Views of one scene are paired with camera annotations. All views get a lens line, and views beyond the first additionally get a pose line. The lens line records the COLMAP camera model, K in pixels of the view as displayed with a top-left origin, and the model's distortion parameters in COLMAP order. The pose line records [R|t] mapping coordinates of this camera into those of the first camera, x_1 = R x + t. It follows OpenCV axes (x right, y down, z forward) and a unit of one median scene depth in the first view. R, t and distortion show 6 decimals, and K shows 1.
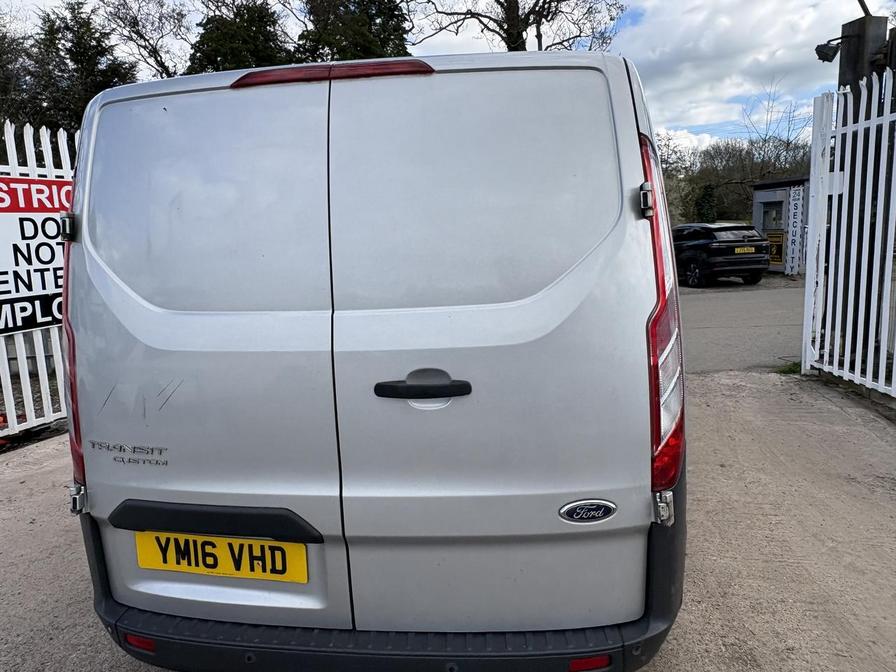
lens RADIAL K [[630.7, 0, 451.6], [0, 630.7, 330.7], [0, 0, 1]] dist [0.008085, 0.004301]
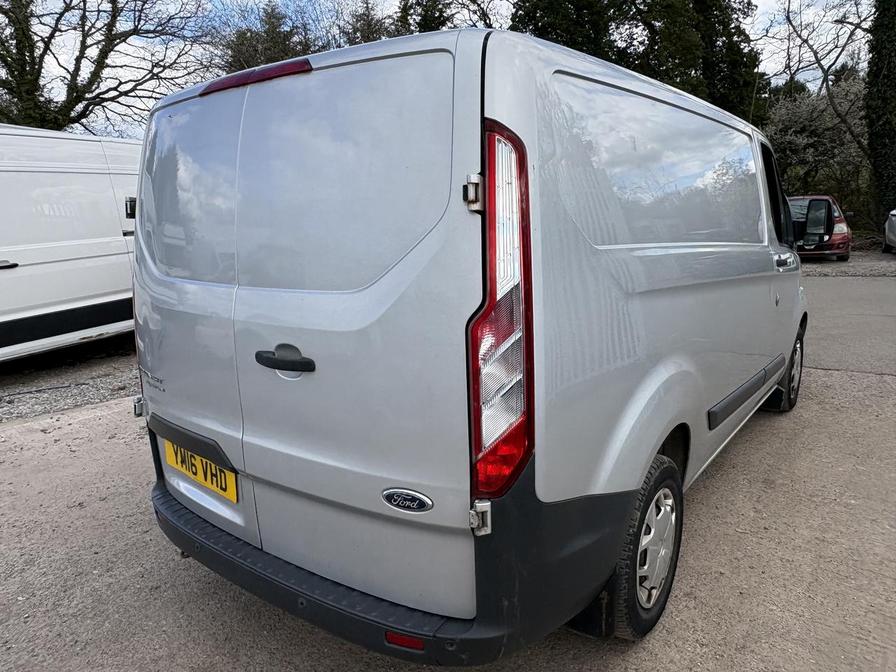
lens RADIAL K [[630.7, 0, 441.0], [0, 630.7, 340.7], [0, 0, 1]] dist [0.008085, 0.004301]
pose [[0.865486, 0.118081, -0.486817, 0.665732], [-0.074756, 0.991384, 0.107562, -0.078344], [0.495323, -0.056701, 0.866856, 0.137410]]
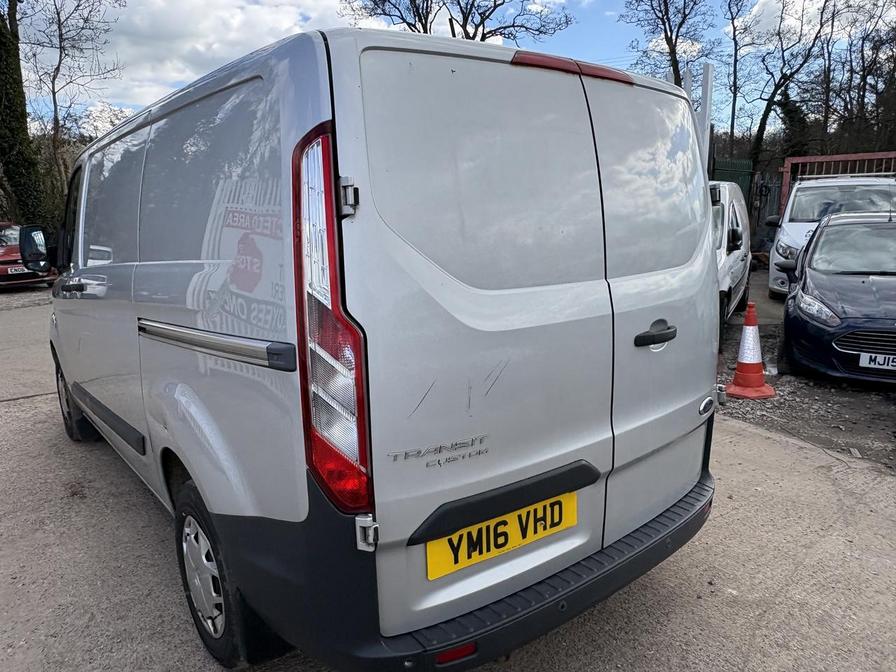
lens RADIAL K [[630.7, 0, 452.4], [0, 630.7, 342.0], [0, 0, 1]] dist [0.008085, 0.004301]
pose [[0.690202, -0.125062, 0.712728, -1.111535], [0.098338, 0.992025, 0.078840, -0.033397], [-0.716904, 0.015673, 0.696996, 0.356564]]
